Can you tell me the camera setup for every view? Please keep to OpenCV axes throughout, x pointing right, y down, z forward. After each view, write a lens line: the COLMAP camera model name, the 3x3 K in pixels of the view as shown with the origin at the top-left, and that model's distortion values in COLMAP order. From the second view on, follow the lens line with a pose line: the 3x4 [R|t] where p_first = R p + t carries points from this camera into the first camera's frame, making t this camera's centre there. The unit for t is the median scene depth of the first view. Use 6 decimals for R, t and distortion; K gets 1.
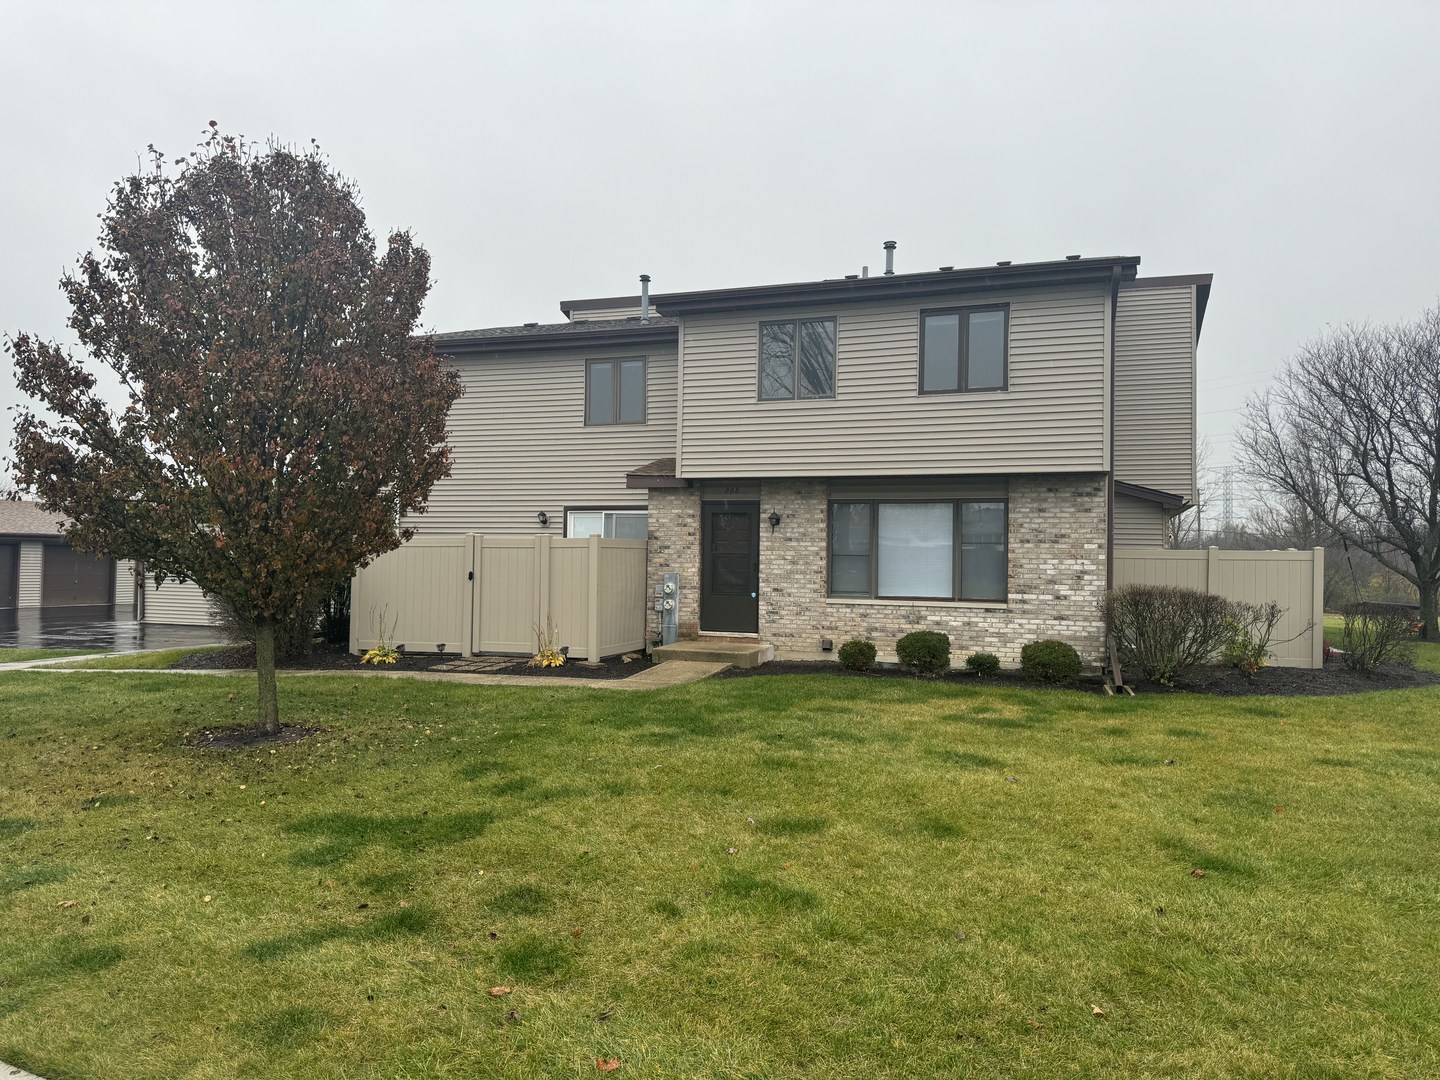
lens RADIAL K [[1020.2, 0, 708.0], [0, 1020.2, 535.7], [0, 0, 1]] dist [0.085894, -0.018637]
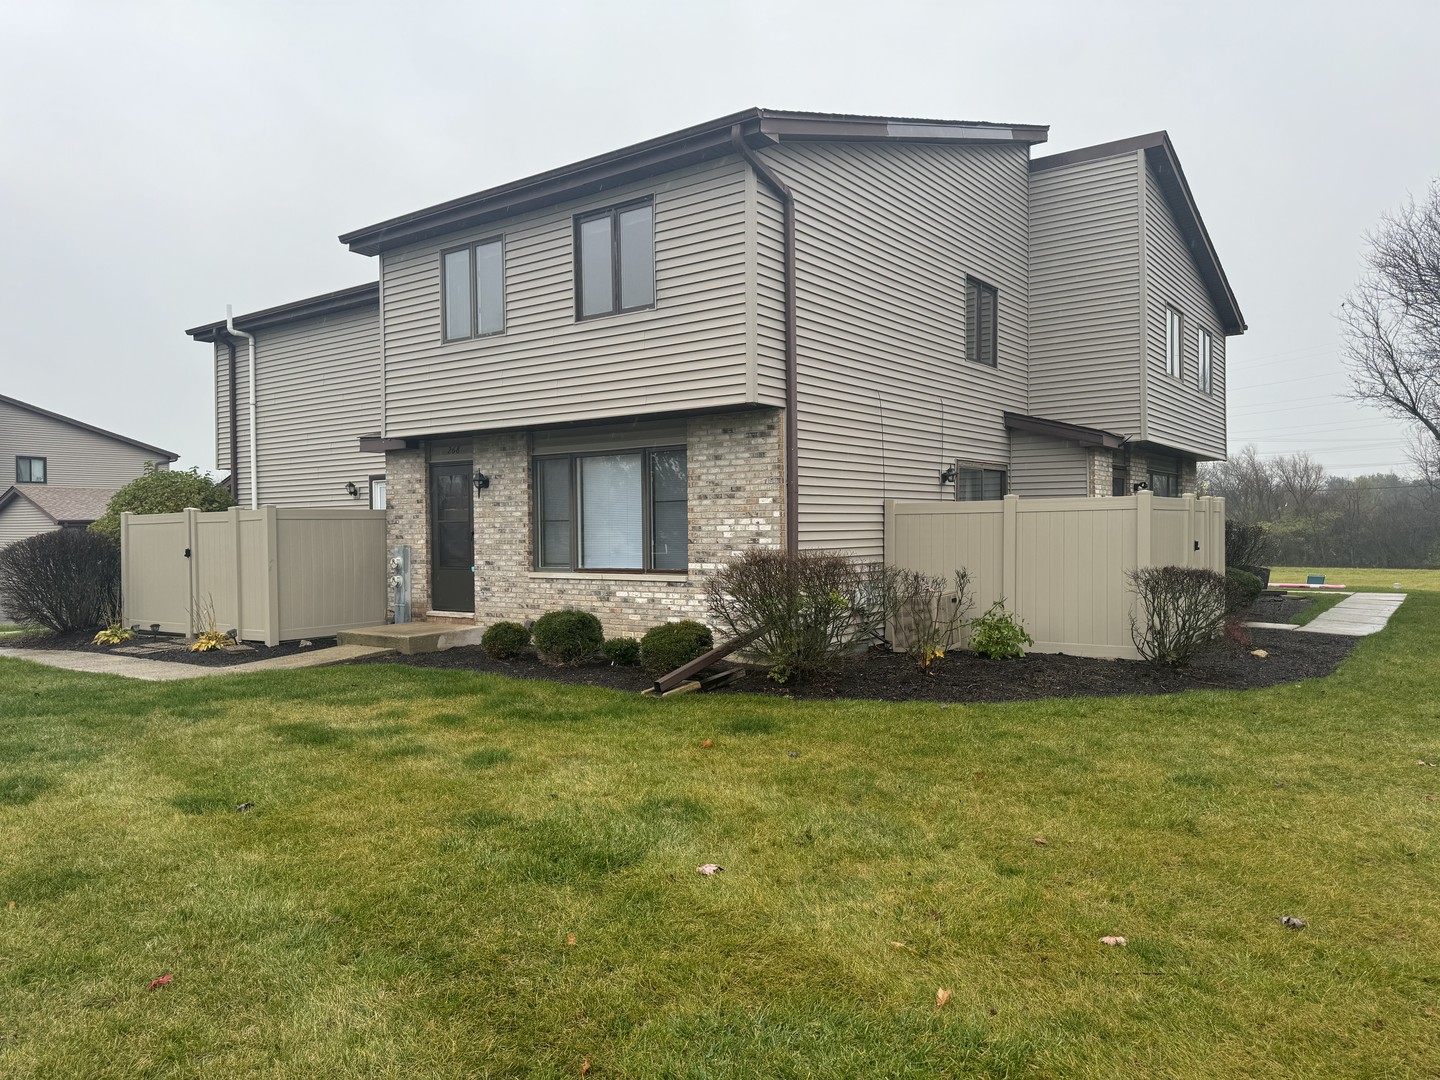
lens RADIAL K [[1020.2, 0, 726.7], [0, 1020.2, 545.4], [0, 0, 1]] dist [0.085894, -0.018637]
pose [[0.957591, -0.021017, -0.287362, 0.520718], [0.032088, 0.998911, 0.033868, 0.015587], [0.286338, -0.041653, 0.957223, 0.231314]]
